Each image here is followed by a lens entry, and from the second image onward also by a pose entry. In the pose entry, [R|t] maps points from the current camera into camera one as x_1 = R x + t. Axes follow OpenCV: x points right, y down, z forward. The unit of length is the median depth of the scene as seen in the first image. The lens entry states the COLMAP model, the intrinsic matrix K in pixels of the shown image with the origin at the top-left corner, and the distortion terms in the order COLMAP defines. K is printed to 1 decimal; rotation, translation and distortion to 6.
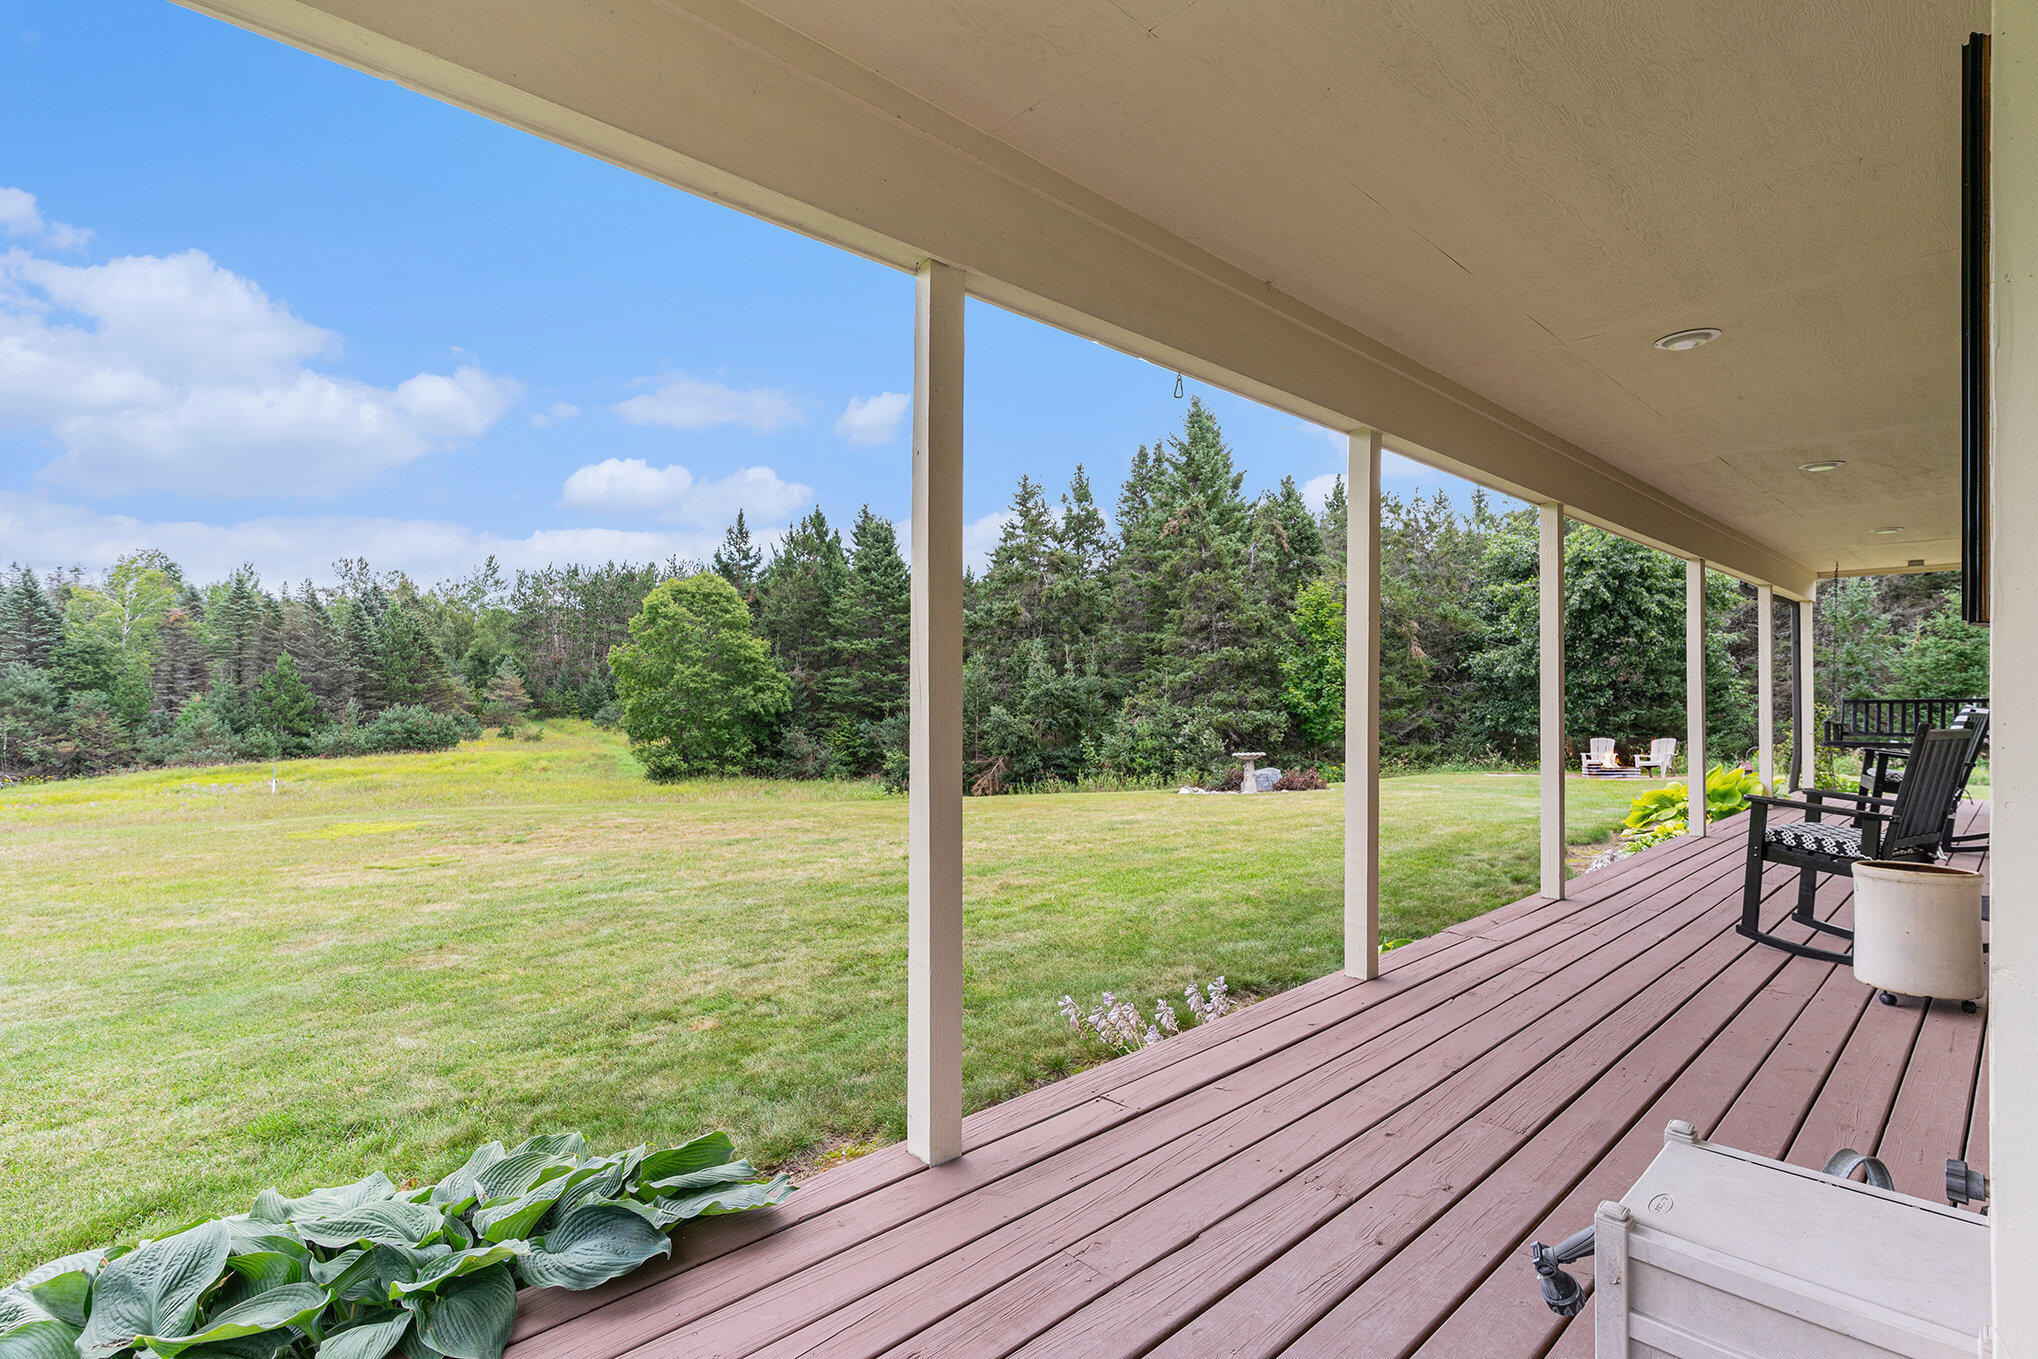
lens RADIAL K [[1001.9, 0, 1005.5], [0, 1001.9, 677.4], [0, 0, 1]] dist [0.002015, -0.000237]
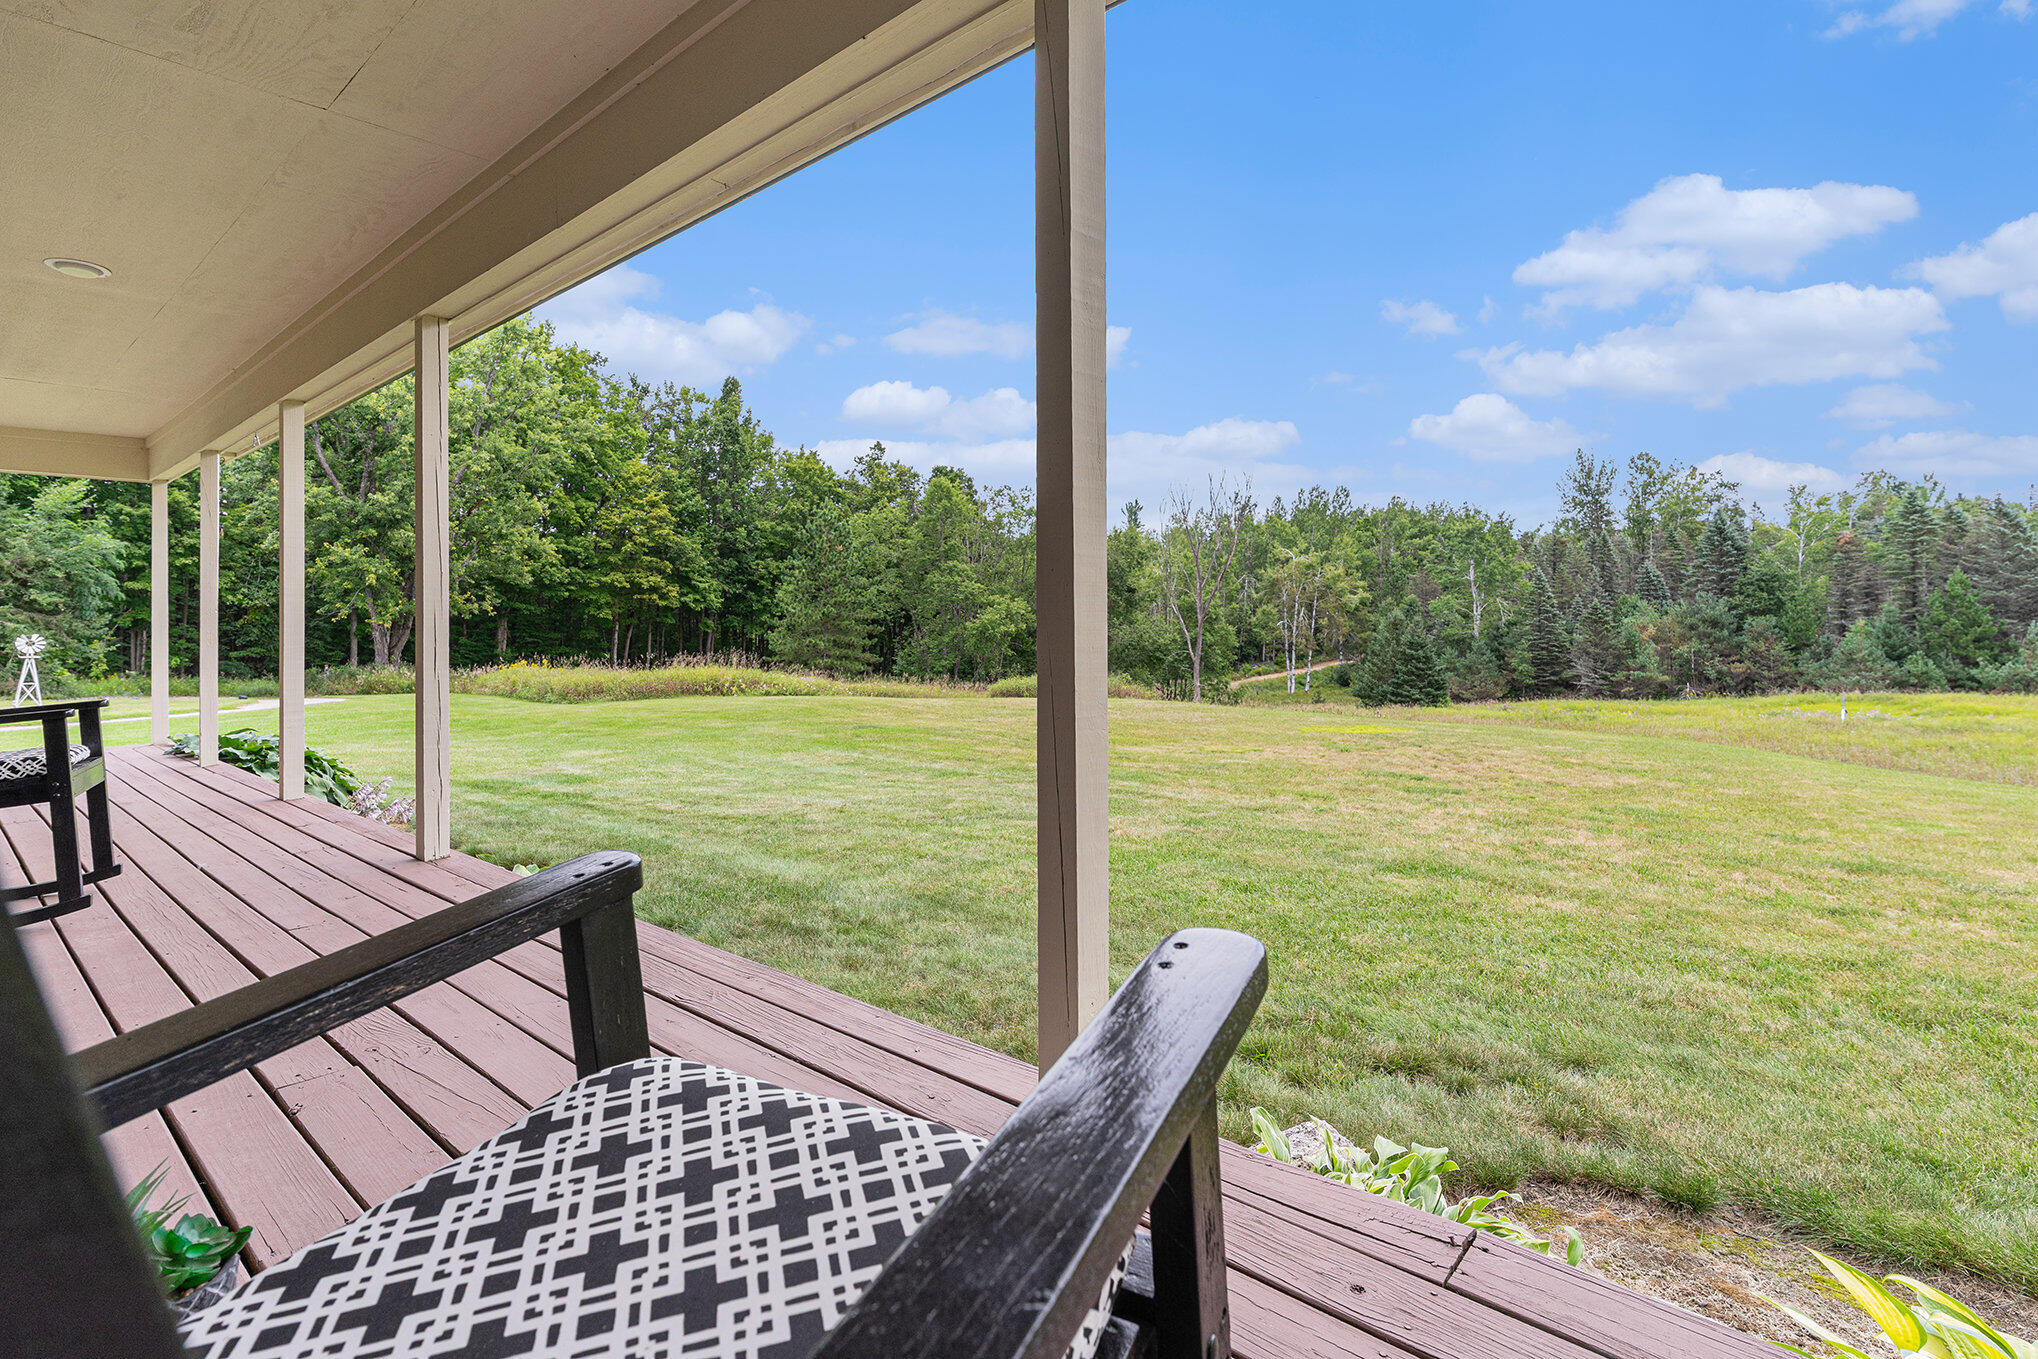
lens RADIAL K [[1001.9, 0, 1018.0], [0, 1001.9, 680.7], [0, 0, 1]] dist [0.002015, -0.000237]
pose [[0.083661, 0.050620, -0.995208, 0.091174], [0.021141, 0.998394, 0.052559, 0.008898], [0.996270, -0.025437, 0.082457, 0.116313]]
